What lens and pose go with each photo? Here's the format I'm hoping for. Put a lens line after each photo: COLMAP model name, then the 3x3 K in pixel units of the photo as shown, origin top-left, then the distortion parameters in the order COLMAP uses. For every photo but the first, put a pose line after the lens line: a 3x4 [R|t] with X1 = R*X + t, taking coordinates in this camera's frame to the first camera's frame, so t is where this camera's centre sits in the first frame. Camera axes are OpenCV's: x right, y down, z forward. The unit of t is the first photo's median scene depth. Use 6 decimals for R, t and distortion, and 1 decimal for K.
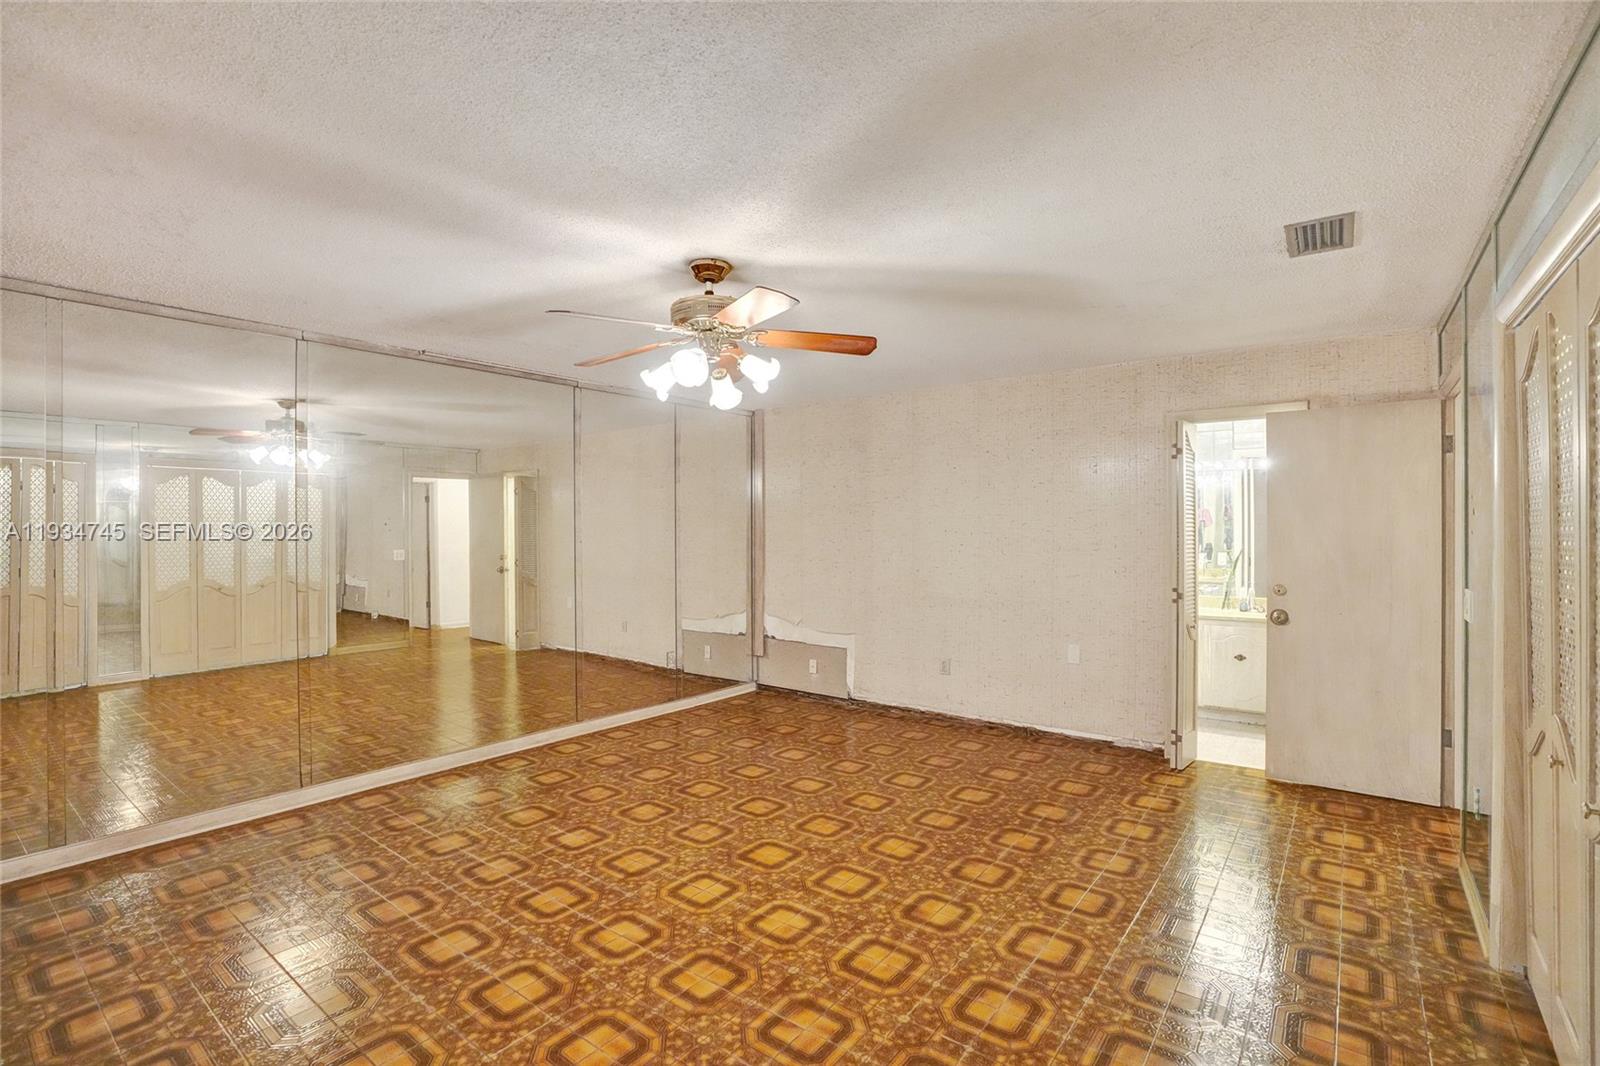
lens RADIAL K [[758.7, 0, 815.6], [0, 758.7, 523.3], [0, 0, 1]] dist [0.001651, -0.000229]
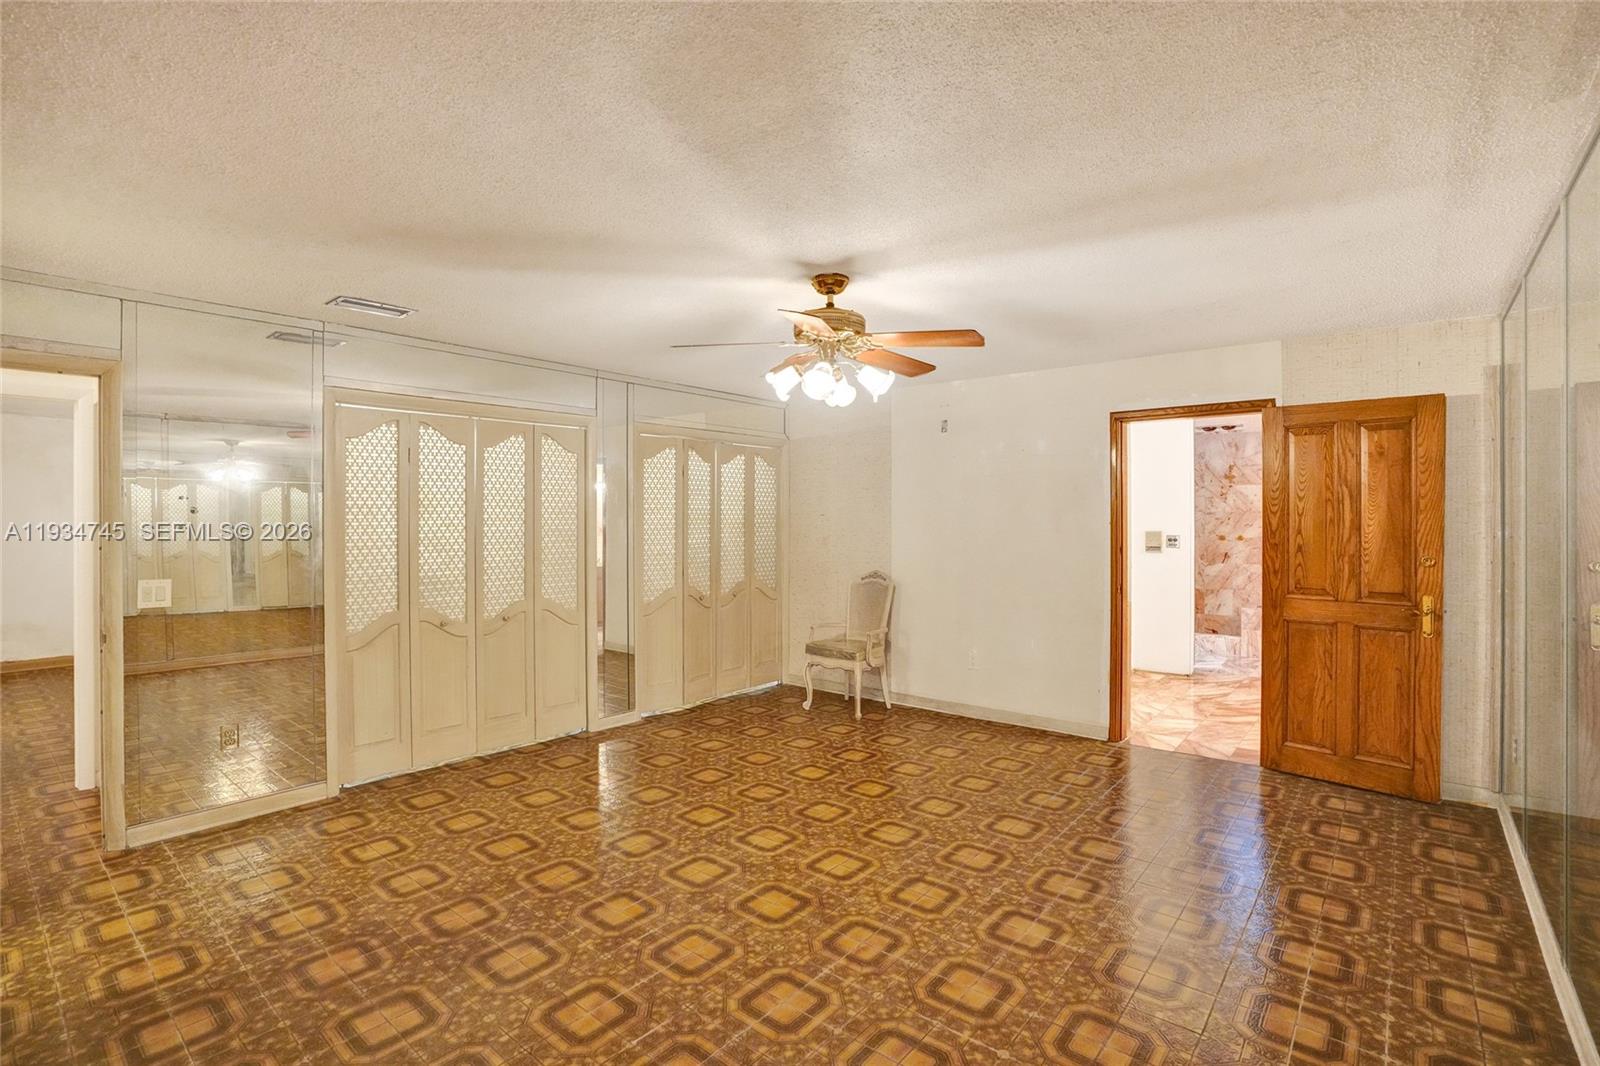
lens RADIAL K [[758.7, 0, 815.6], [0, 758.7, 523.3], [0, 0, 1]] dist [0.001651, -0.000229]
pose [[-0.999037, 0.006376, 0.043415, -0.160411], [0.006636, 0.999961, 0.005848, 0.002860], [-0.043376, 0.006131, -0.999040, 2.020114]]
